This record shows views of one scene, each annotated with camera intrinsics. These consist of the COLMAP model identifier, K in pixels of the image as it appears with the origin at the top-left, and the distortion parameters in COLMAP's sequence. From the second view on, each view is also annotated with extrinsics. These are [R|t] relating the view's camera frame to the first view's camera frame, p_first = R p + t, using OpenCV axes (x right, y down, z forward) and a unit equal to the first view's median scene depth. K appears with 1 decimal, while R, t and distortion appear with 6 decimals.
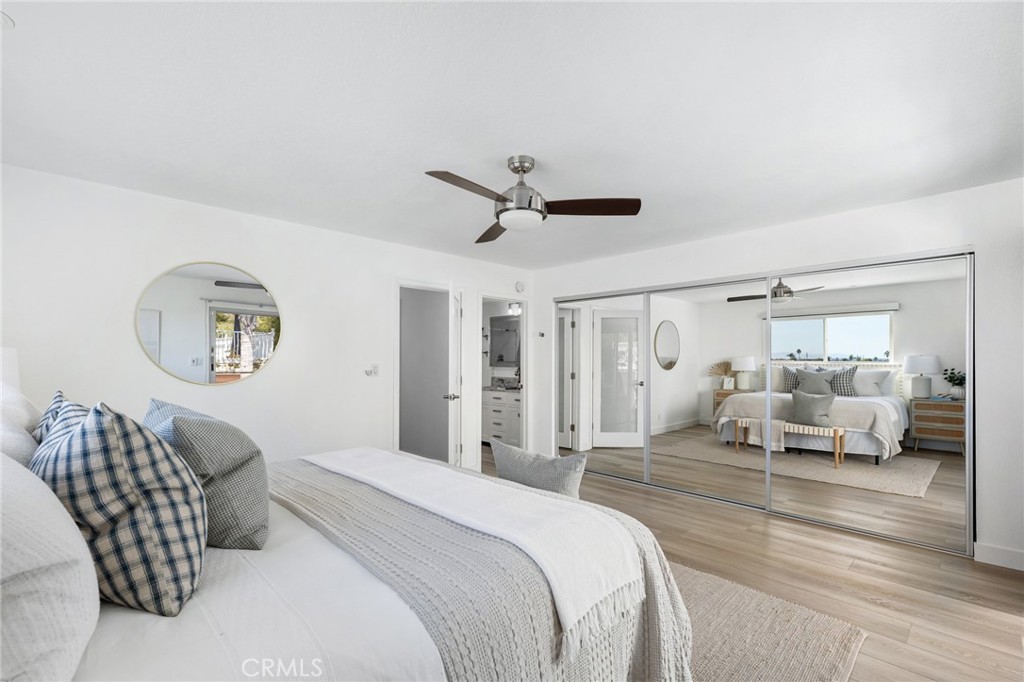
lens RADIAL K [[458.8, 0, 510.7], [0, 458.8, 347.1], [0, 0, 1]] dist [0.003999, 0.000420]
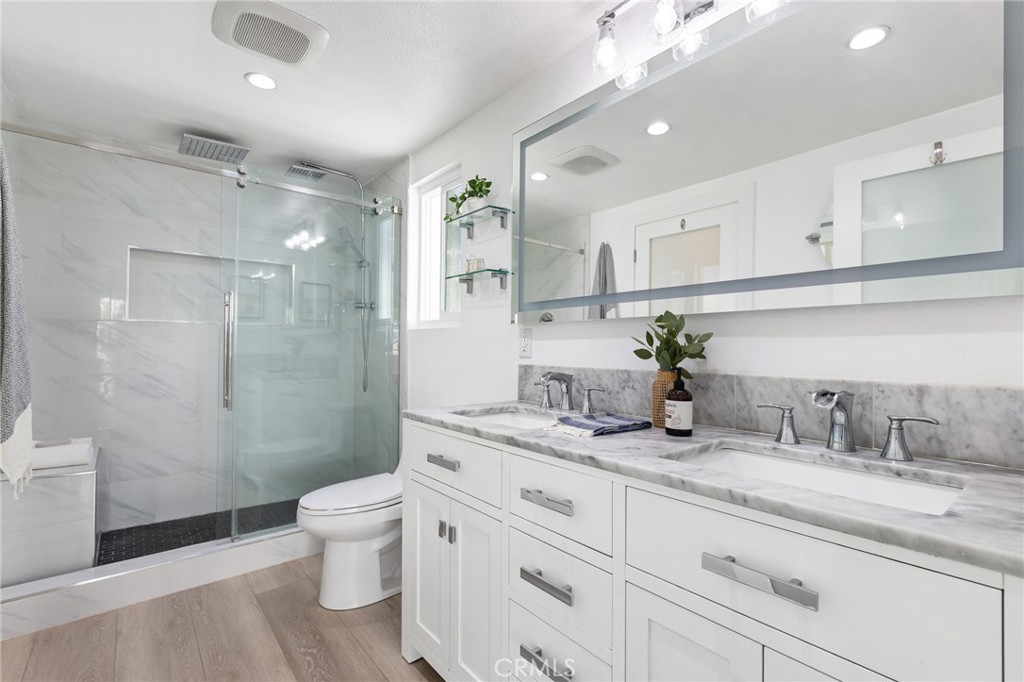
lens RADIAL K [[458.8, 0, 516.2], [0, 458.8, 344.2], [0, 0, 1]] dist [0.003999, 0.000420]
pose [[0.997905, 0.016631, -0.062529, -0.028268], [-0.016646, 0.999861, 0.000278, 0.053913], [0.062525, 0.000763, 0.998043, 0.755756]]
